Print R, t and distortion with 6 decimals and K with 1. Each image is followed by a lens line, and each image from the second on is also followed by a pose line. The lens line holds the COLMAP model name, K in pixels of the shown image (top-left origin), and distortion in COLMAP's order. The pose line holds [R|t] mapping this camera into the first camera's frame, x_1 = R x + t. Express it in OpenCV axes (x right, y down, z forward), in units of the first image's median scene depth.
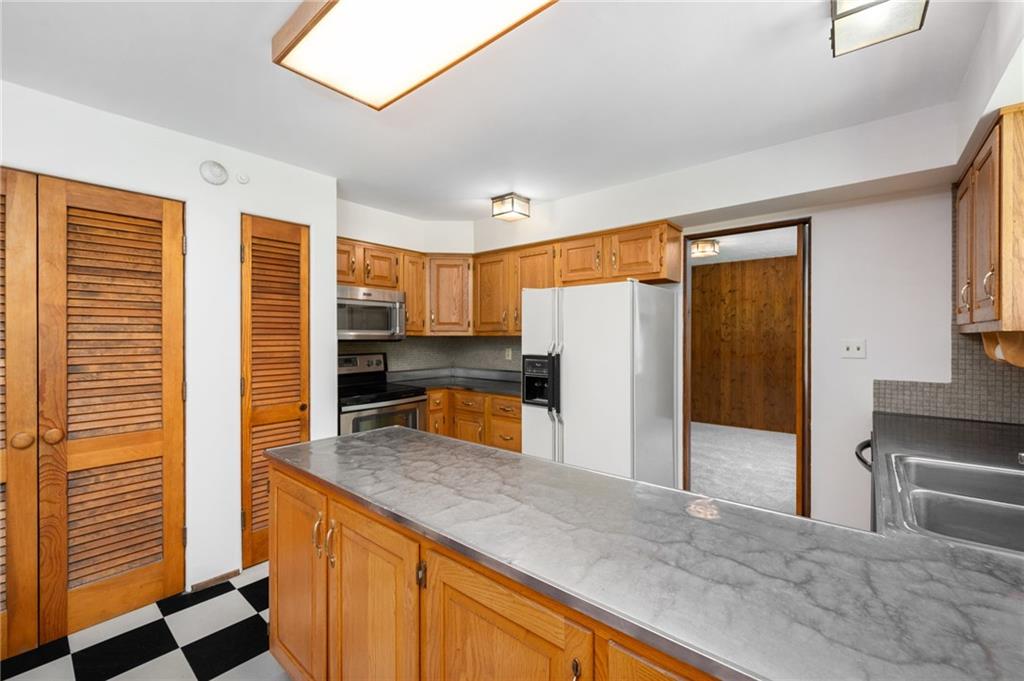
lens RADIAL K [[429.7, 0, 508.7], [0, 429.7, 336.9], [0, 0, 1]] dist [-0.004994, -0.000763]
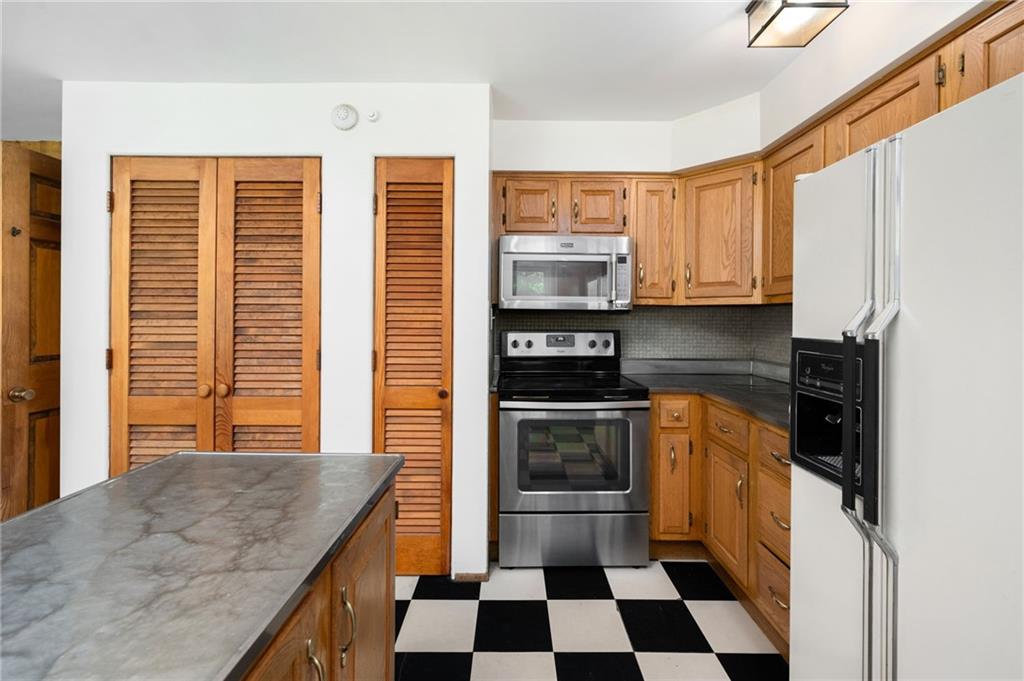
lens RADIAL K [[432.4, 0, 510.1], [0, 432.4, 317.6], [0, 0, 1]] dist [-0.002873, -0.000929]
pose [[0.645961, 0.003498, -0.763362, 0.199023], [-0.008295, 0.999963, -0.002437, 0.029192], [0.763325, 0.007906, 0.645966, 0.622114]]
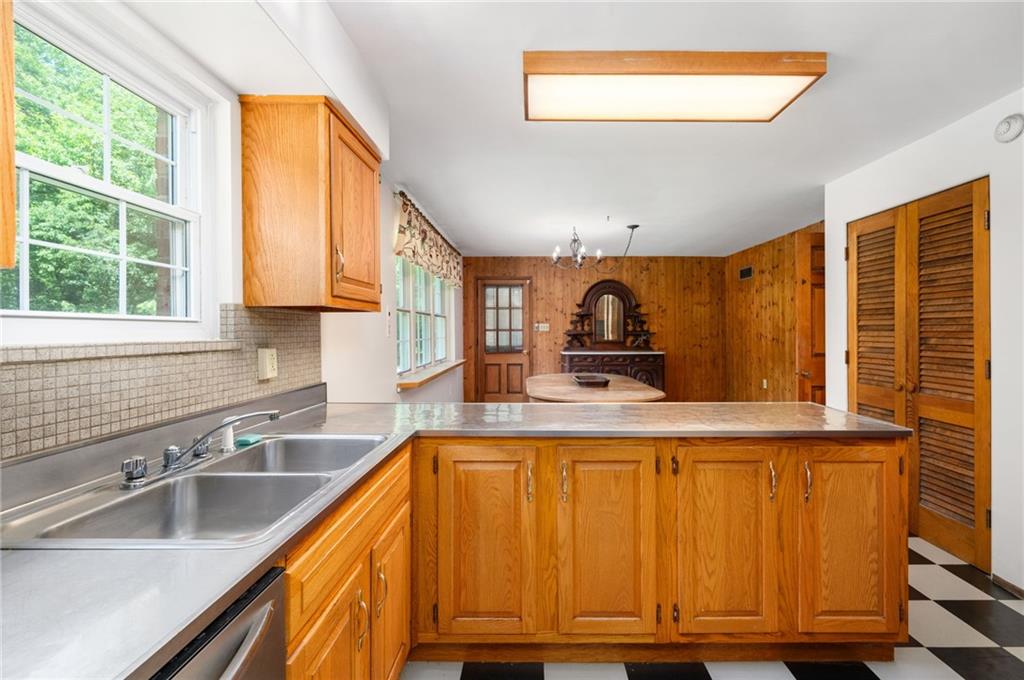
lens RADIAL K [[432.4, 0, 511.4], [0, 432.4, 330.8], [0, 0, 1]] dist [-0.002873, -0.000929]
pose [[-0.796024, 0.009715, -0.605186, 0.615494], [0.007080, 0.999952, 0.006739, 0.020328], [0.605223, 0.001080, -0.796055, 0.983148]]
